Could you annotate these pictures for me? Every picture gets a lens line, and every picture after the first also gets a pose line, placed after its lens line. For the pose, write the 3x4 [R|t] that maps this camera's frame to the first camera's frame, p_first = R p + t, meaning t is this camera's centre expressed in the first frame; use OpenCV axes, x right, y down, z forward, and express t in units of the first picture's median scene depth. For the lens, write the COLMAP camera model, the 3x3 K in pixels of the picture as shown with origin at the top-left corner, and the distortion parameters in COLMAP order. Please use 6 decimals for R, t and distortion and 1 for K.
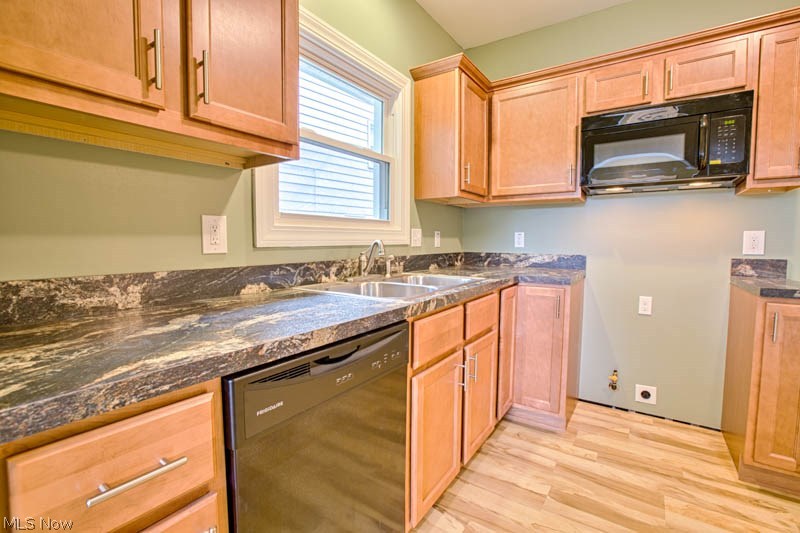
lens RADIAL K [[363.5, 0, 400.0], [0, 363.5, 266.5], [0, 0, 1]] dist [-0.035784, 0.012907]
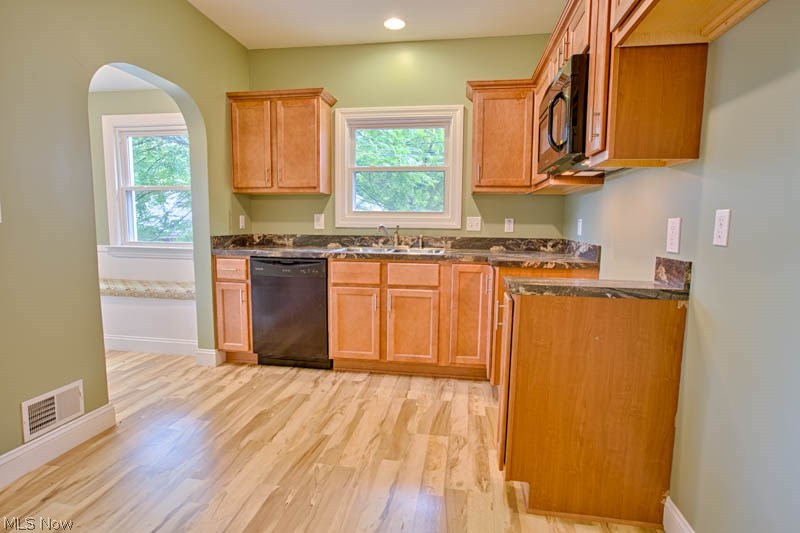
lens RADIAL K [[408.8, 0, 400.0], [0, 408.8, 266.5], [0, 0, 1]] dist [-0.001604, -0.000030]
pose [[0.424406, 0.102283, -0.899676, 1.937639], [-0.074410, 0.994178, 0.077925, -0.033877], [0.902409, 0.033873, 0.429546, 0.237814]]
